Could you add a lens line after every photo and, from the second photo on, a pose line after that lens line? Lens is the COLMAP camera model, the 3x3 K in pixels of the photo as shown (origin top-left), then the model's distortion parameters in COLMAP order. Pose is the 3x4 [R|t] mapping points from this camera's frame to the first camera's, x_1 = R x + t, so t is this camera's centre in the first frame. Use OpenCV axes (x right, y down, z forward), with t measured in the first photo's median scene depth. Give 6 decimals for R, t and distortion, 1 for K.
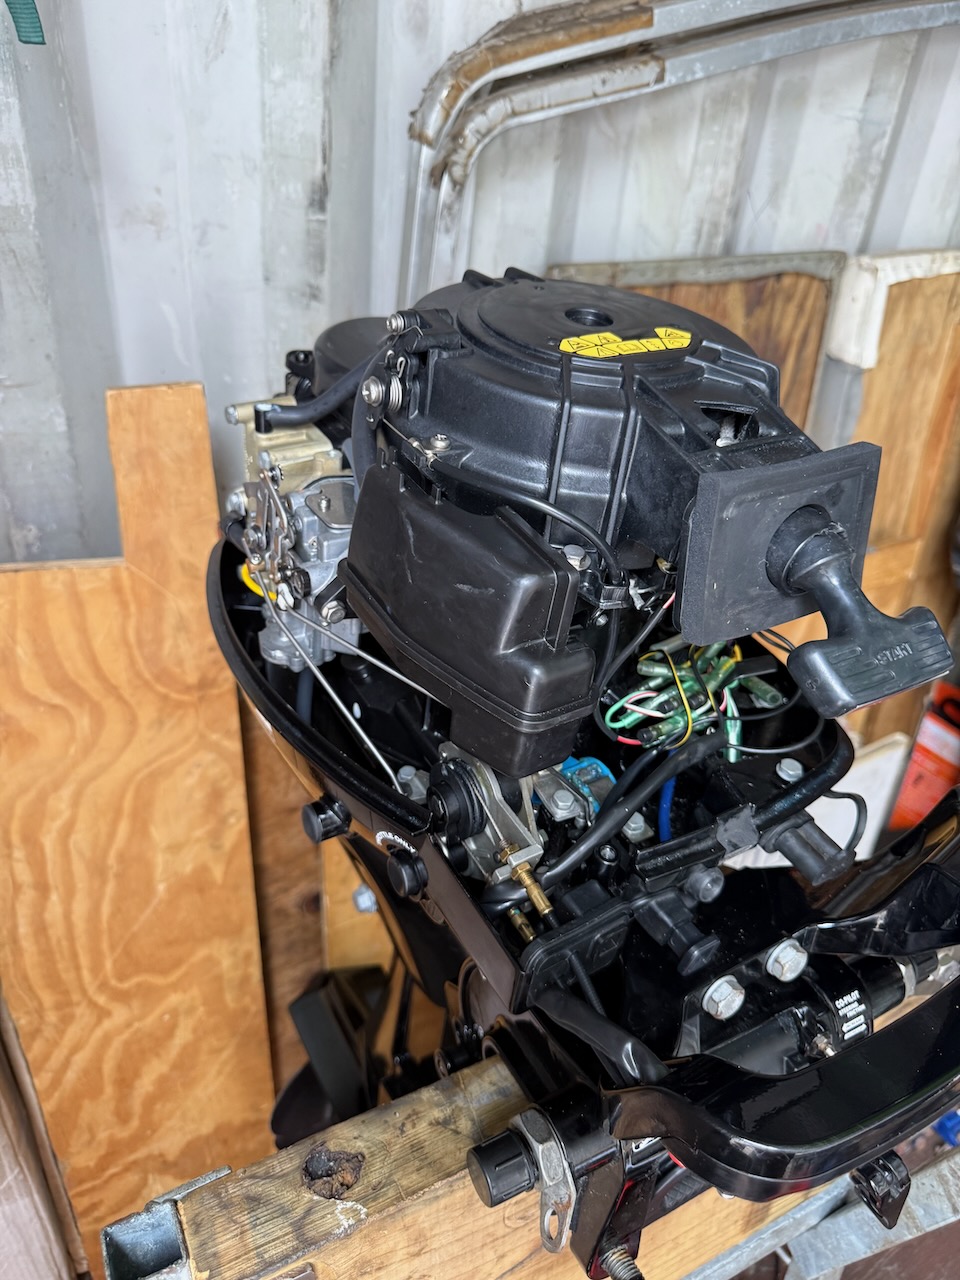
lens RADIAL K [[957.3, 0, 466.6], [0, 957.3, 637.1], [0, 0, 1]] dist [-0.014213, -0.001796]
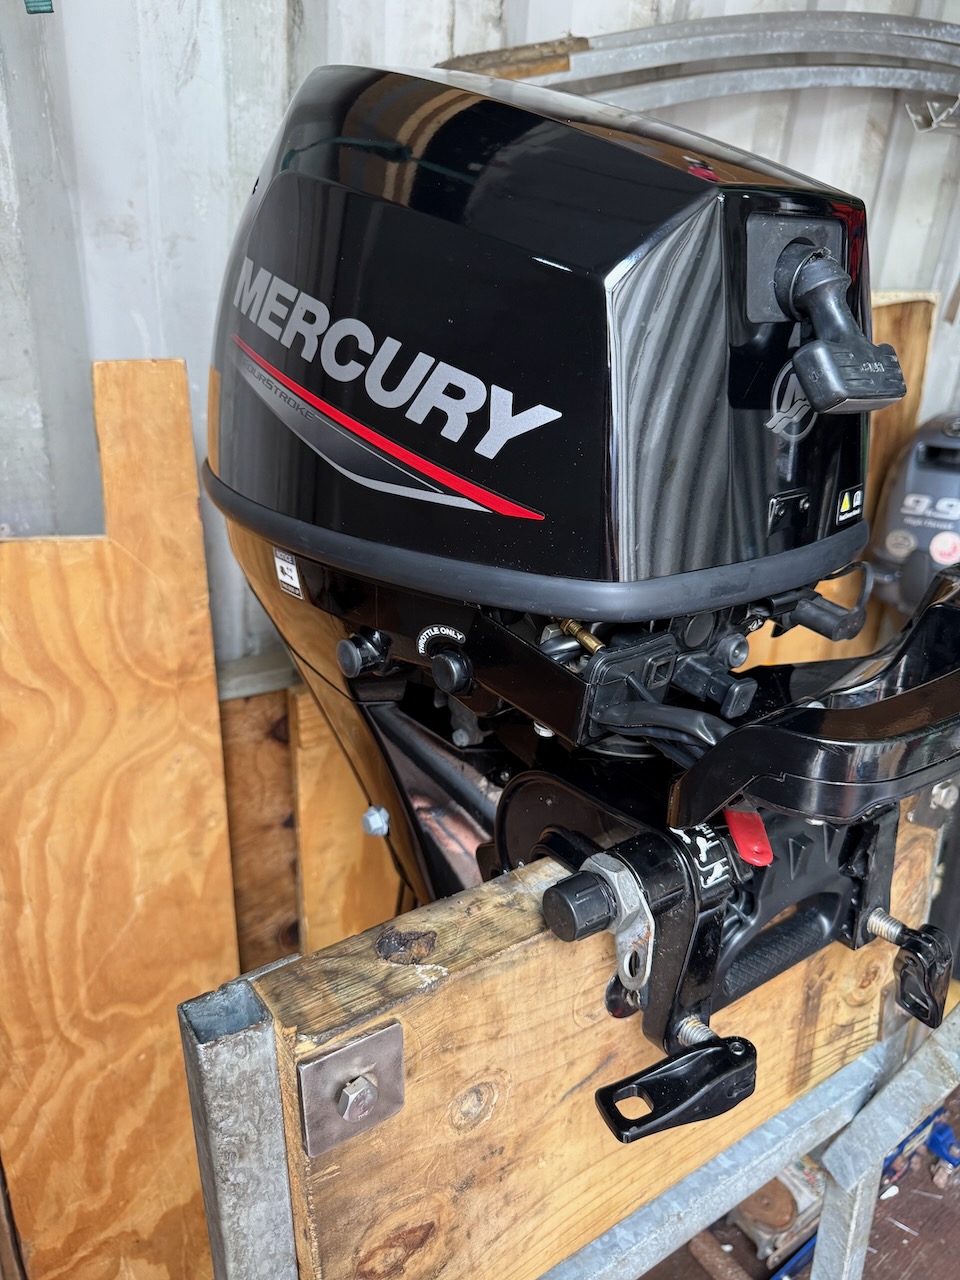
lens RADIAL K [[957.3, 0, 469.8], [0, 957.3, 644.4], [0, 0, 1]] dist [-0.014213, -0.001796]
pose [[0.993875, -0.059984, 0.092819, -0.074800], [0.072568, 0.987662, -0.138770, 0.198026], [-0.083350, 0.144656, 0.985965, -0.015421]]
